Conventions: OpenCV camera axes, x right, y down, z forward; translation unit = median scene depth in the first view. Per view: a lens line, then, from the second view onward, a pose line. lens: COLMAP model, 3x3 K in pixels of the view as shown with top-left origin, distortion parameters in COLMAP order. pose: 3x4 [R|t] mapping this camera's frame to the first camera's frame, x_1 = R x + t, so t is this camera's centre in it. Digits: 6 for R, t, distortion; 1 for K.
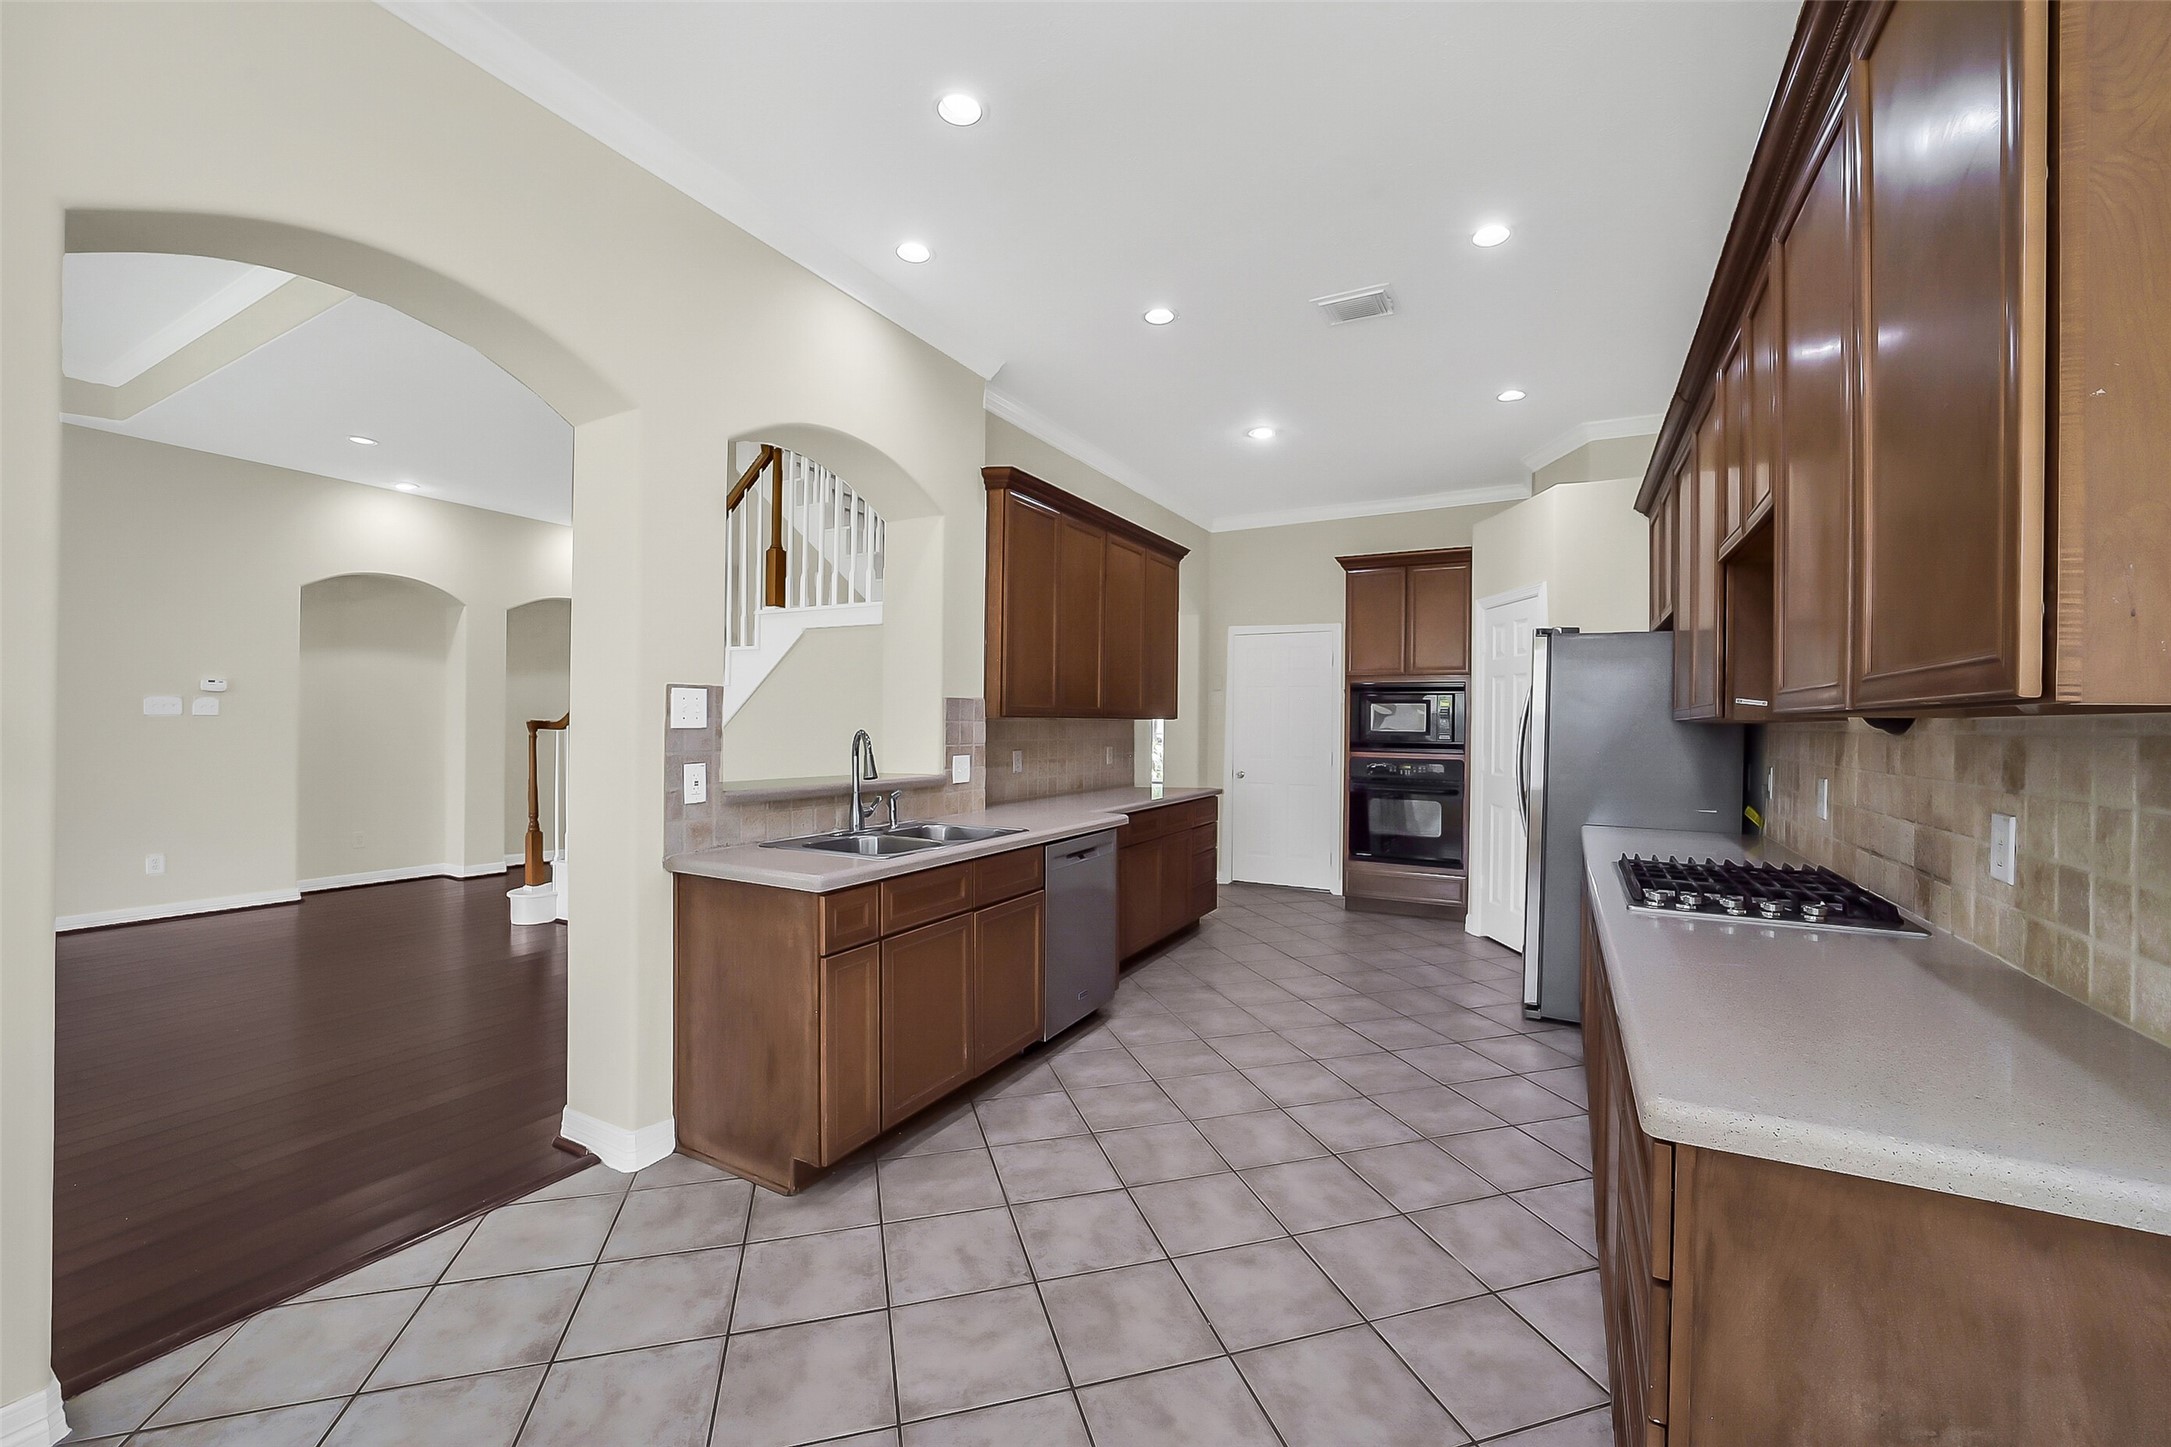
lens RADIAL K [[856.7, 0, 1090.7], [0, 856.7, 721.6], [0, 0, 1]] dist [-0.035502, 0.009565]
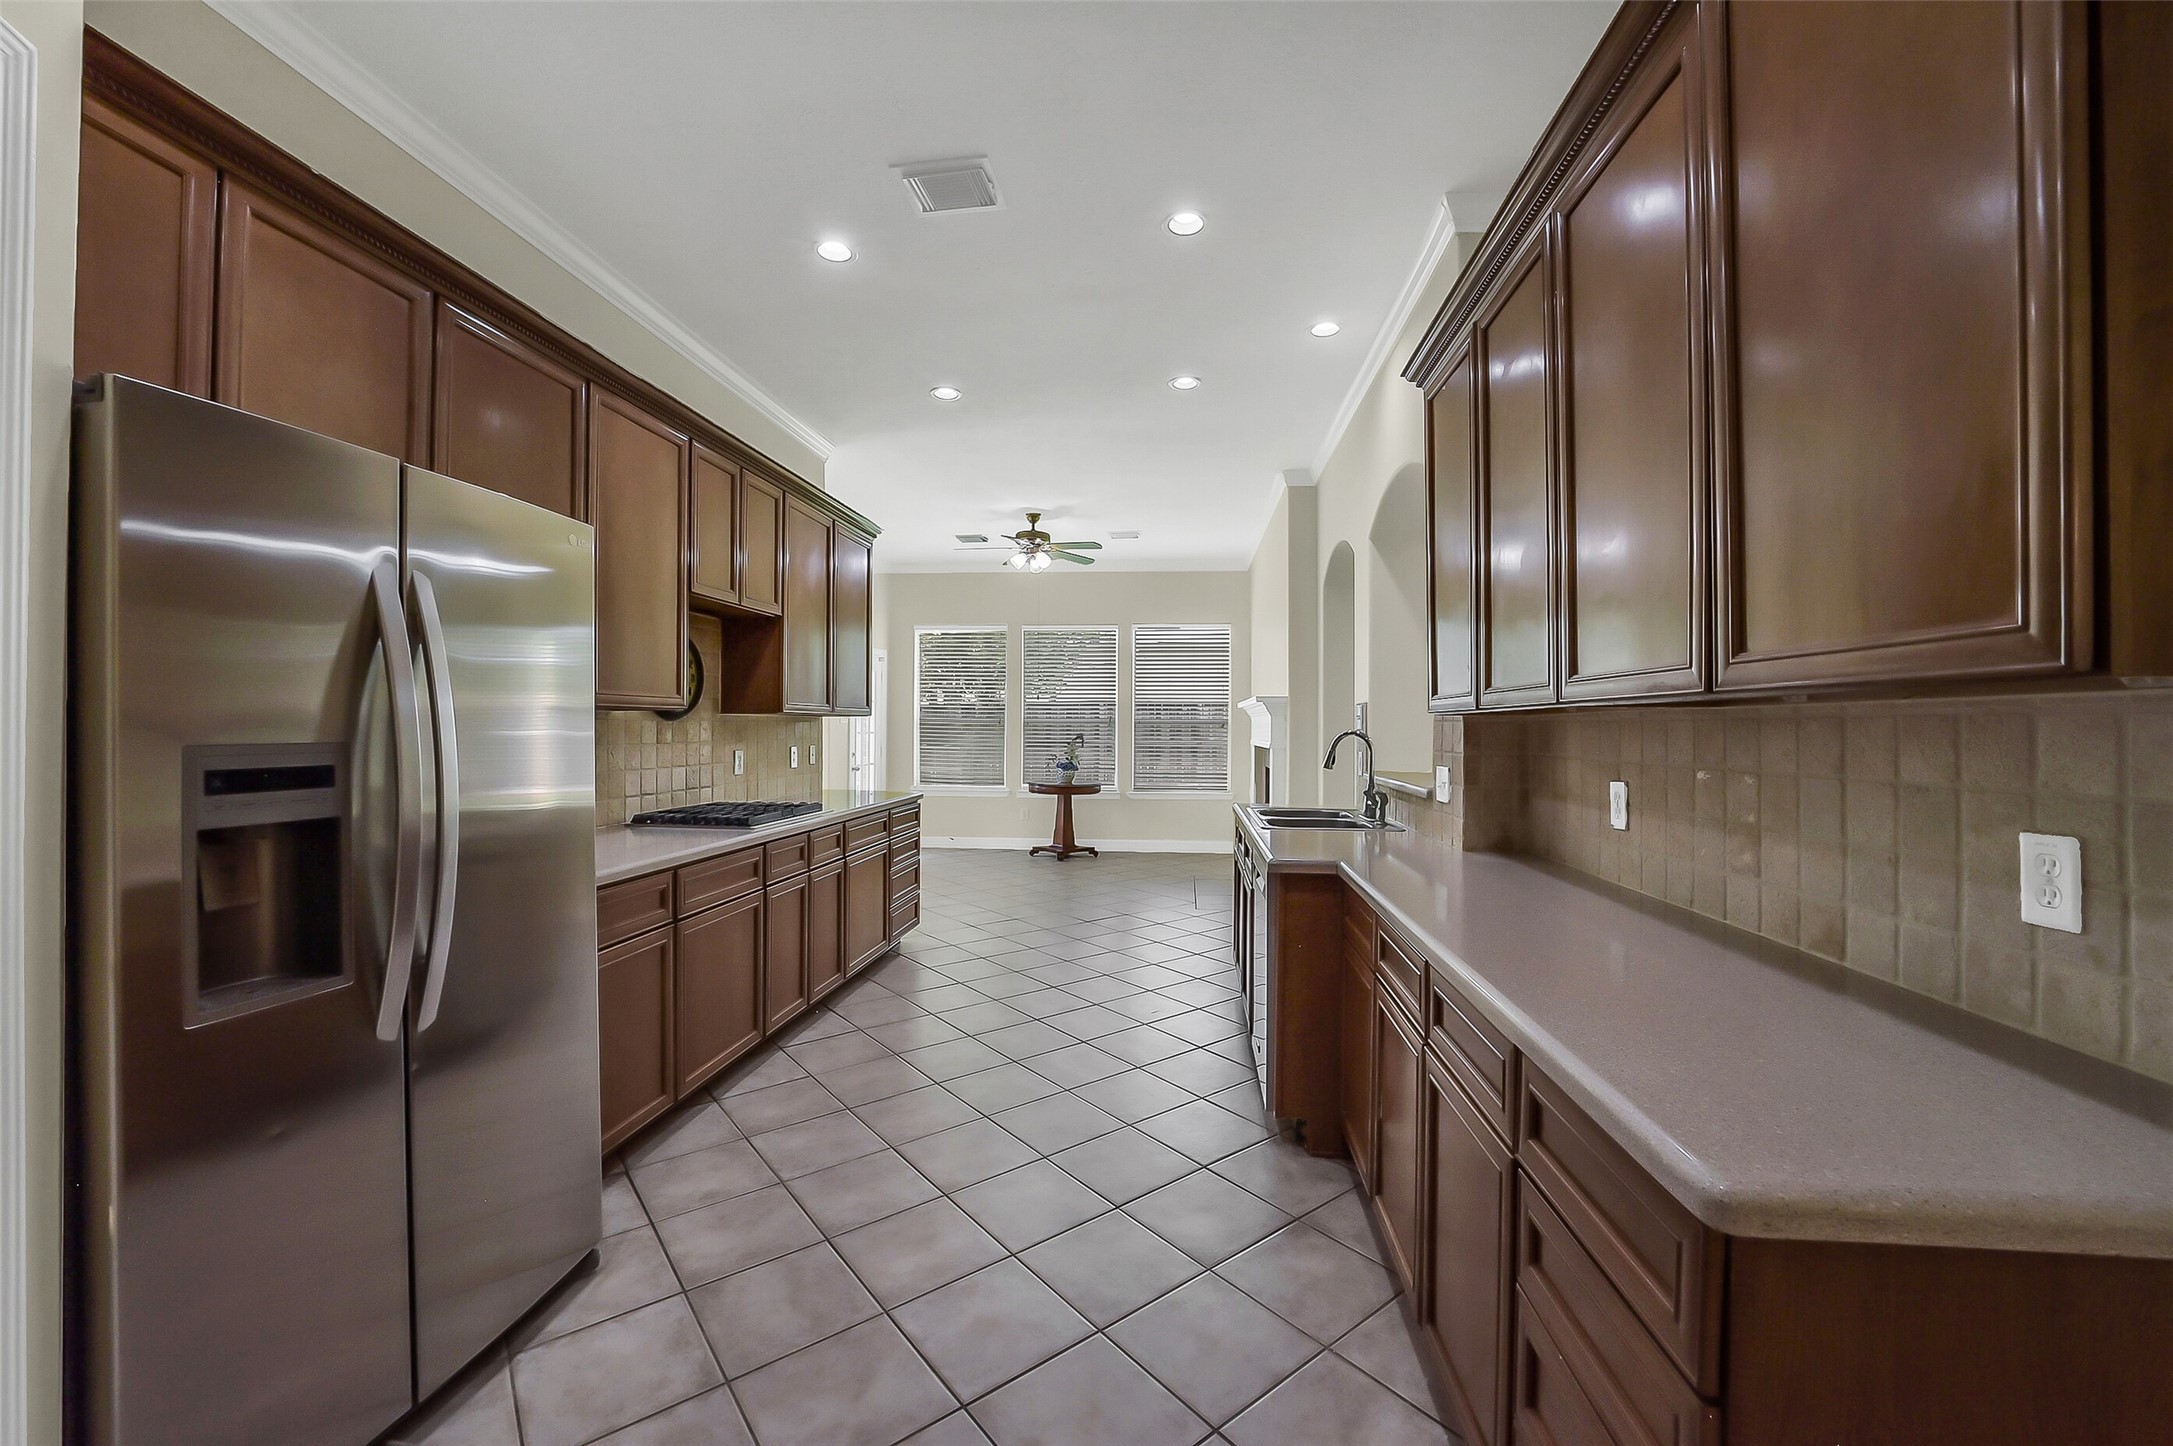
lens RADIAL K [[855.9, 0, 1086.5], [0, 855.9, 723.0], [0, 0, 1]] dist [0.000130, -0.000001]
pose [[-0.926058, -0.016791, -0.377008, 0.506960], [-0.014042, 0.999851, -0.010040, 0.015593], [0.377120, -0.004004, -0.926156, 1.857551]]
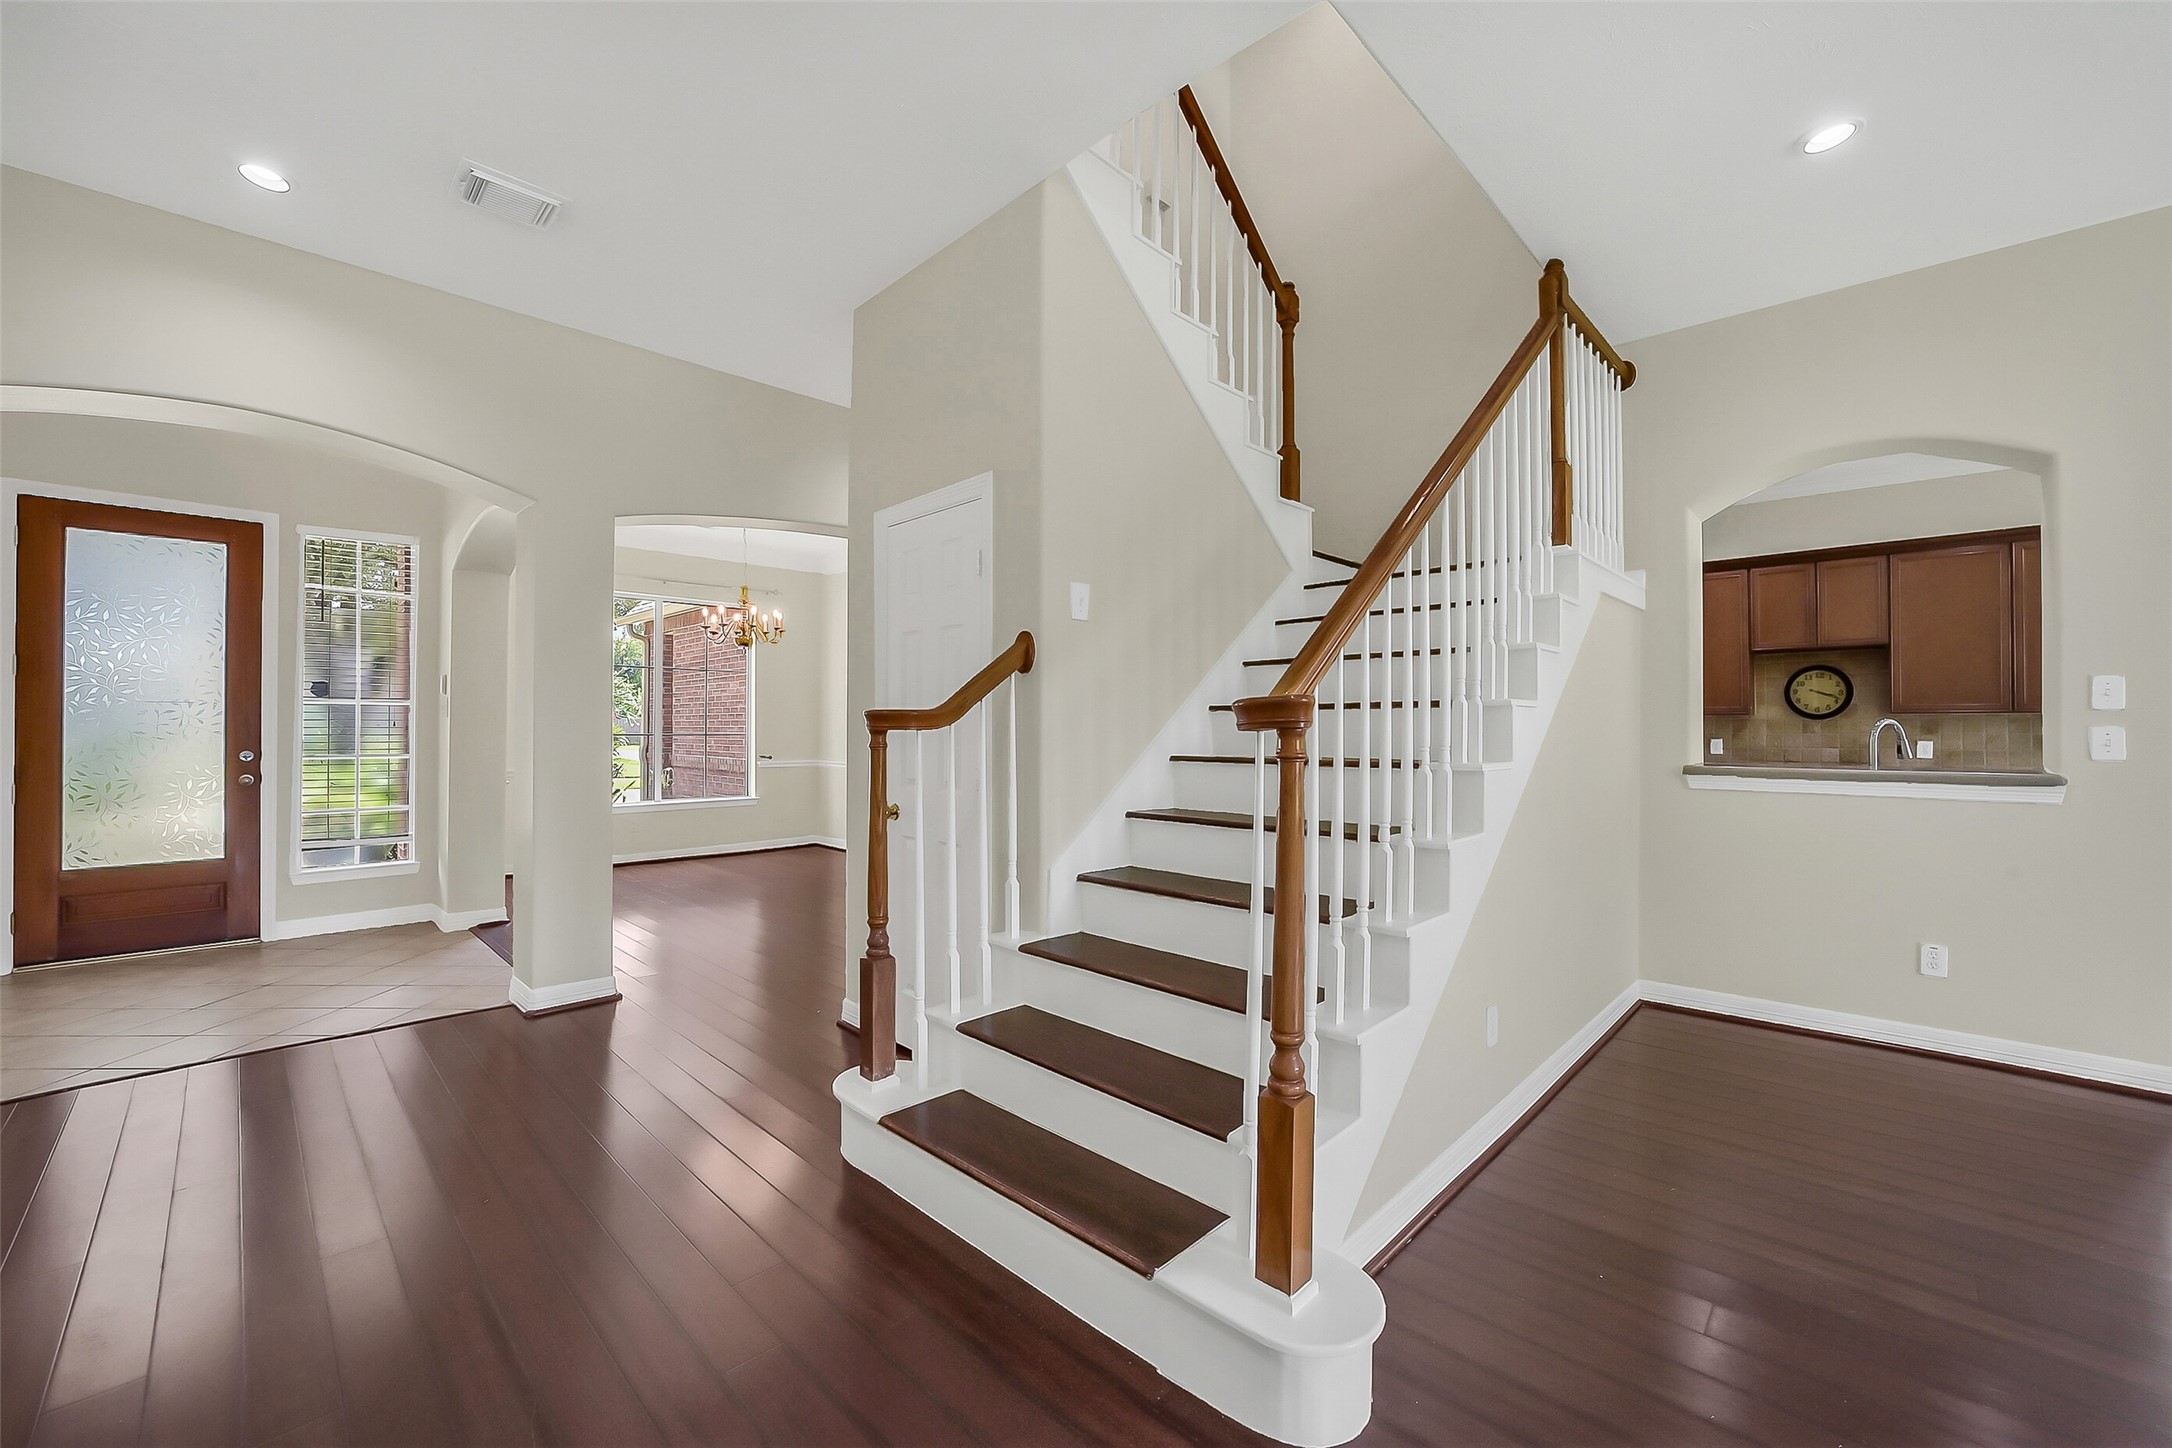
lens RADIAL K [[846.6, 0, 1085.2], [0, 846.6, 720.1], [0, 0, 1]] dist [-0.021679, 0.000469]
pose [[0.269859, 0.000557, 0.962900, -1.603661], [-0.002335, 0.999997, 0.000076, 0.014176], [-0.962897, -0.002269, 0.269860, 1.664985]]
